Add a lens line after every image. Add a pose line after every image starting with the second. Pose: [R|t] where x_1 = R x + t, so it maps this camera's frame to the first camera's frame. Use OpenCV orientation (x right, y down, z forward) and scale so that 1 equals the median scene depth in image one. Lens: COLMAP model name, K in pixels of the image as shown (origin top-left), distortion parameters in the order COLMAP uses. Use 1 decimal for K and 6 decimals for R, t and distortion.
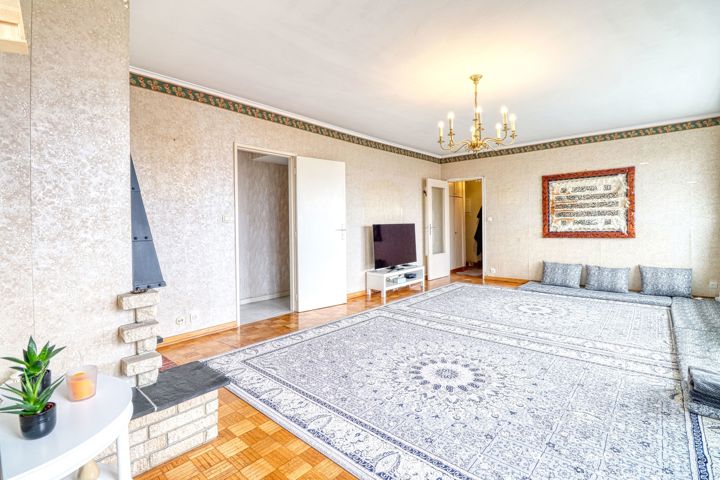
lens RADIAL K [[332.4, 0, 363.7], [0, 332.4, 227.9], [0, 0, 1]] dist [-0.002410, -0.010711]
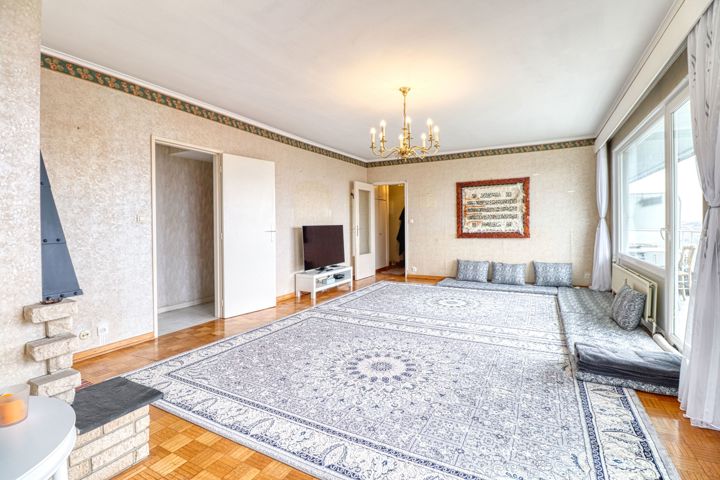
lens RADIAL K [[332.4, 0, 363.1], [0, 332.4, 228.2], [0, 0, 1]] dist [-0.002410, -0.010711]
pose [[0.973059, 0.001182, 0.230554, -0.038310], [-0.000362, 0.999993, -0.003598, 0.000756], [-0.230556, 0.003418, 0.973053, -0.015408]]
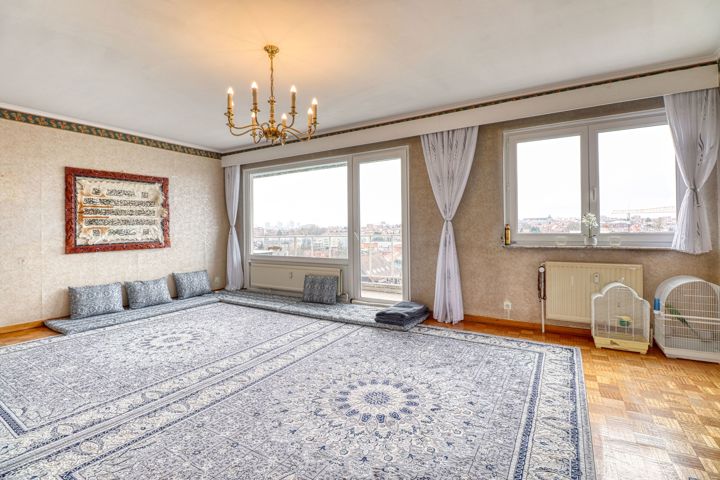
lens RADIAL K [[332.4, 0, 363.2], [0, 332.4, 227.1], [0, 0, 1]] dist [-0.002410, -0.010711]
pose [[-0.183447, 0.018614, 0.982853, -0.456442], [0.023873, 0.999610, -0.014476, -0.003820], [-0.982740, 0.020808, -0.183820, 0.871091]]
